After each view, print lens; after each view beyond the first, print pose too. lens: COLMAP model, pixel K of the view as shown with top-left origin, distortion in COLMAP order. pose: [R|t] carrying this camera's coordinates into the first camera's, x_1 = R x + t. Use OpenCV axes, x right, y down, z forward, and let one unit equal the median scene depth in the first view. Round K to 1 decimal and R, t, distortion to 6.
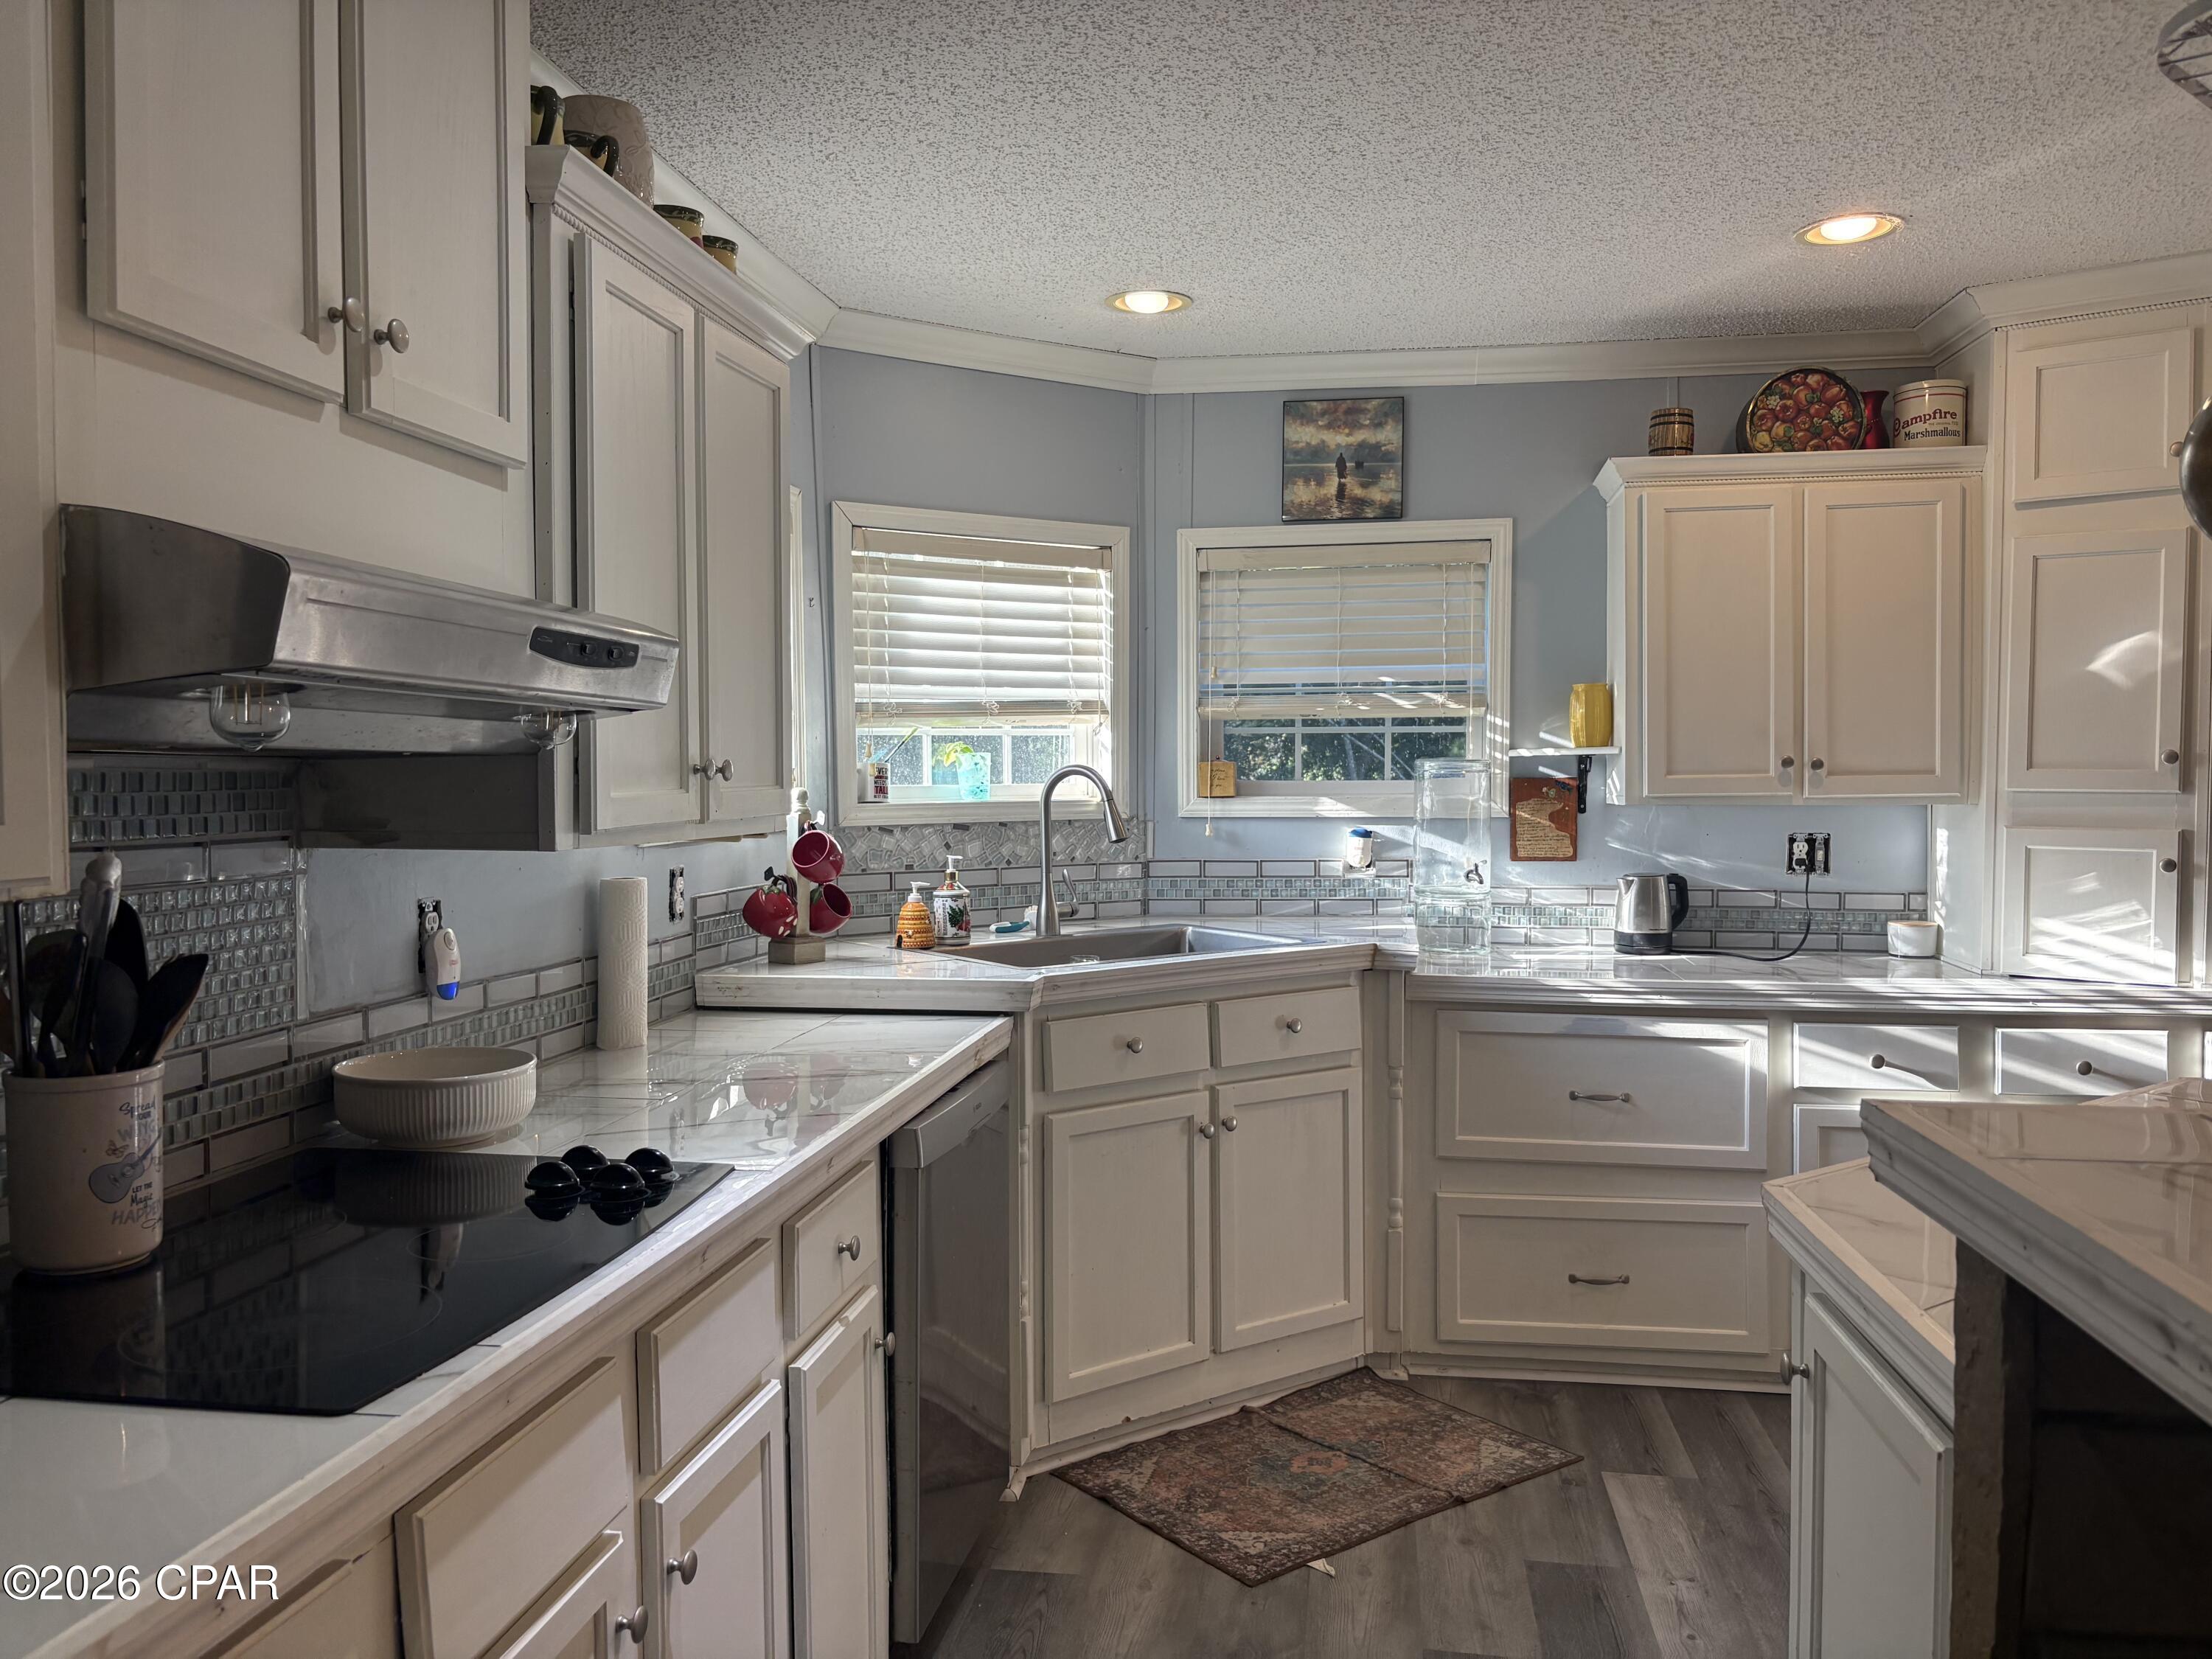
lens RADIAL K [[1674.0, 0, 1098.7], [0, 1674.0, 824.3], [0, 0, 1]] dist [0.066131, -0.081554]
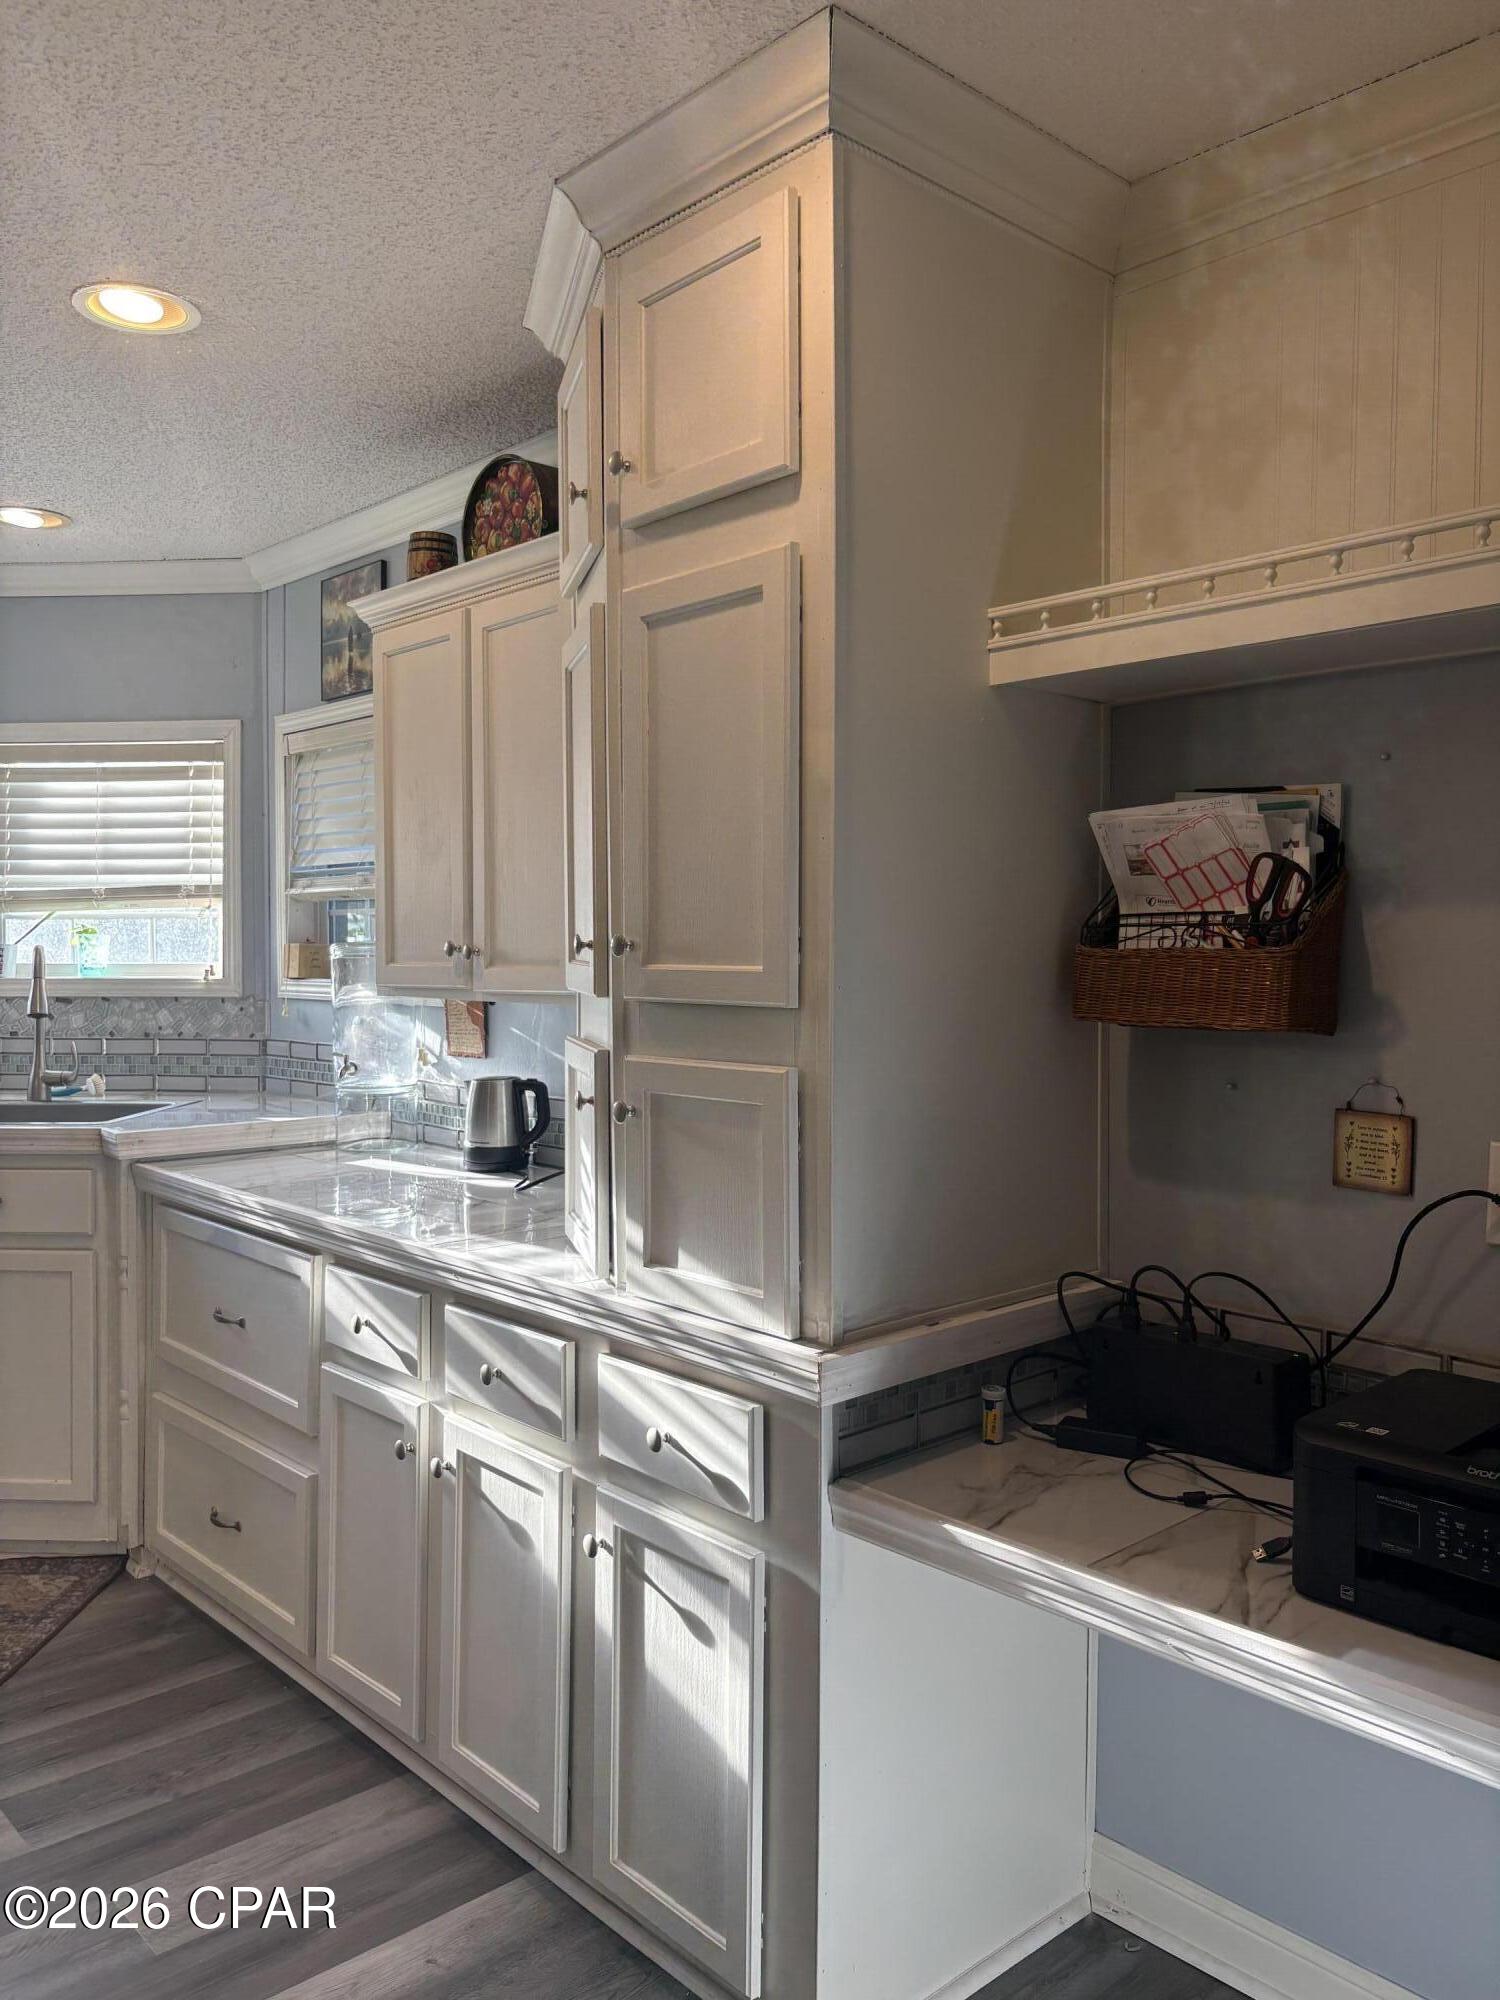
lens RADIAL K [[1524.2, 0, 749.9], [0, 1524.2, 992.8], [0, 0, 1]] dist [-0.002499, -0.001034]
pose [[0.784003, 0.024394, -0.620278, 0.962711], [-0.026131, 0.999639, 0.006285, -0.023157], [0.620207, 0.011281, 0.784357, 0.505984]]
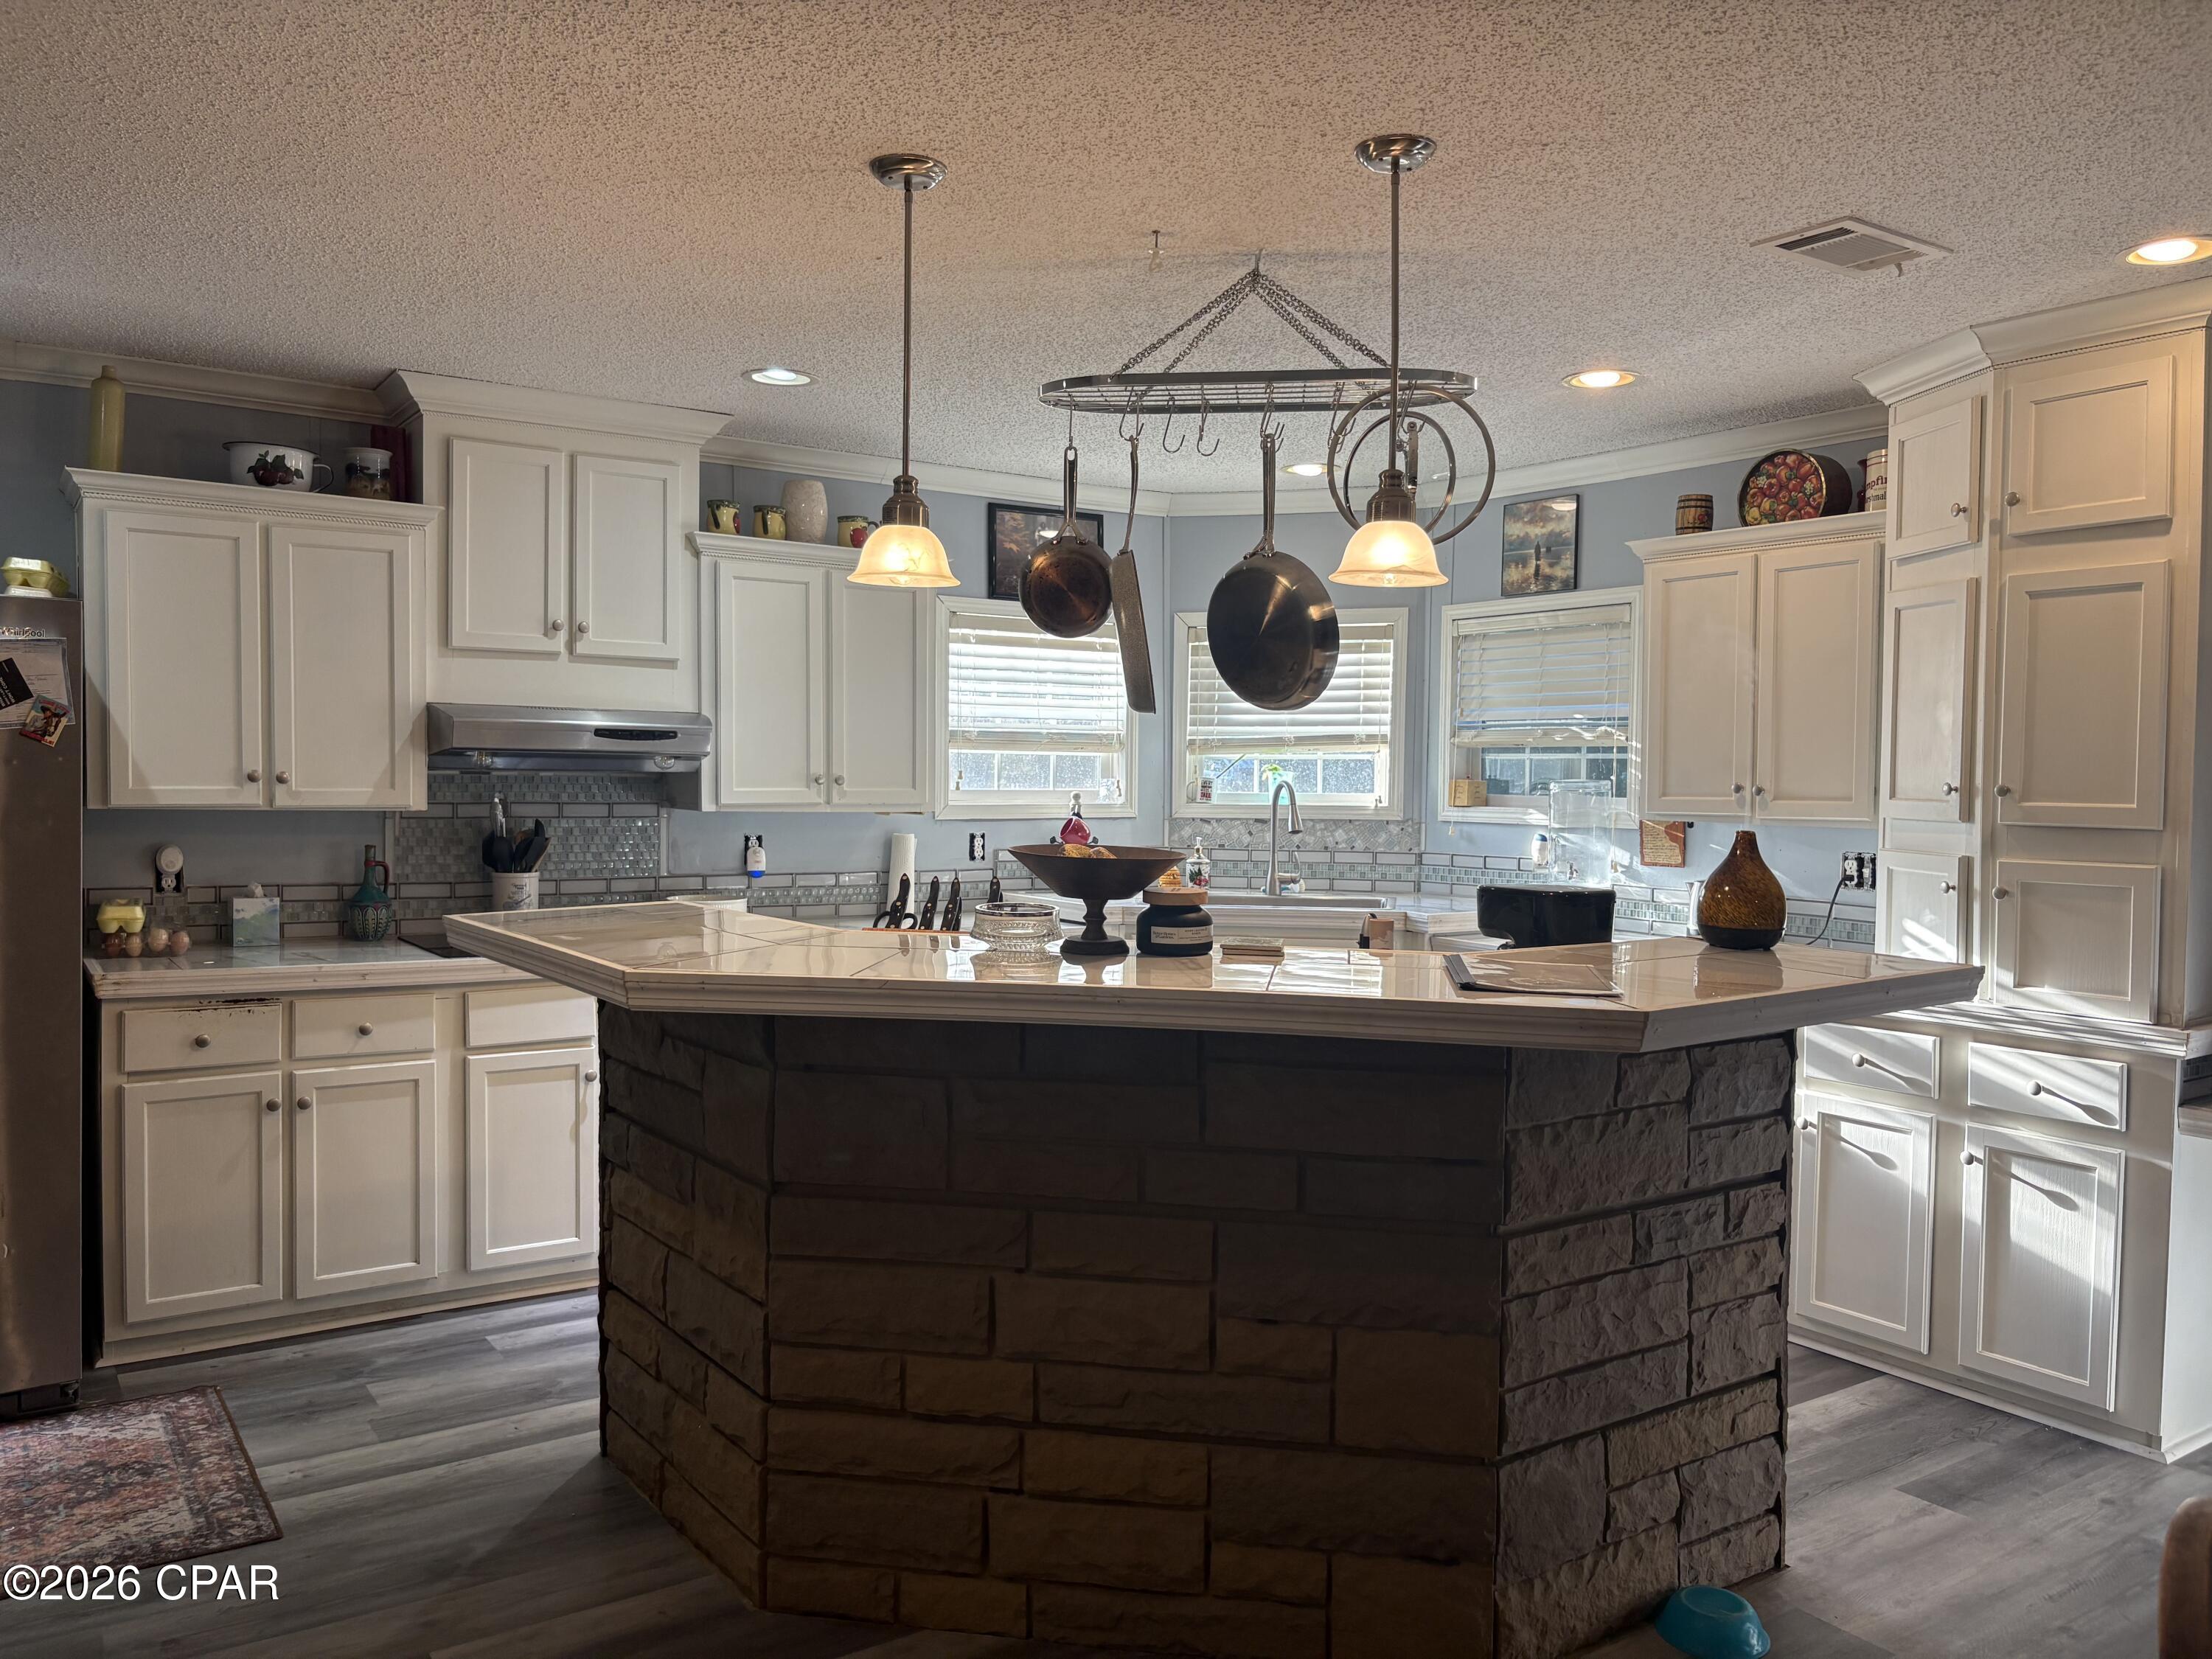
lens RADIAL K [[1676.0, 0, 1099.2], [0, 1676.0, 835.3], [0, 0, 1]] dist [0.053089, -0.059413]
pose [[0.688240, 0.039315, -0.724417, 0.945504], [-0.037224, 0.999129, 0.018859, -0.008902], [0.724528, 0.013986, 0.689104, -0.140772]]
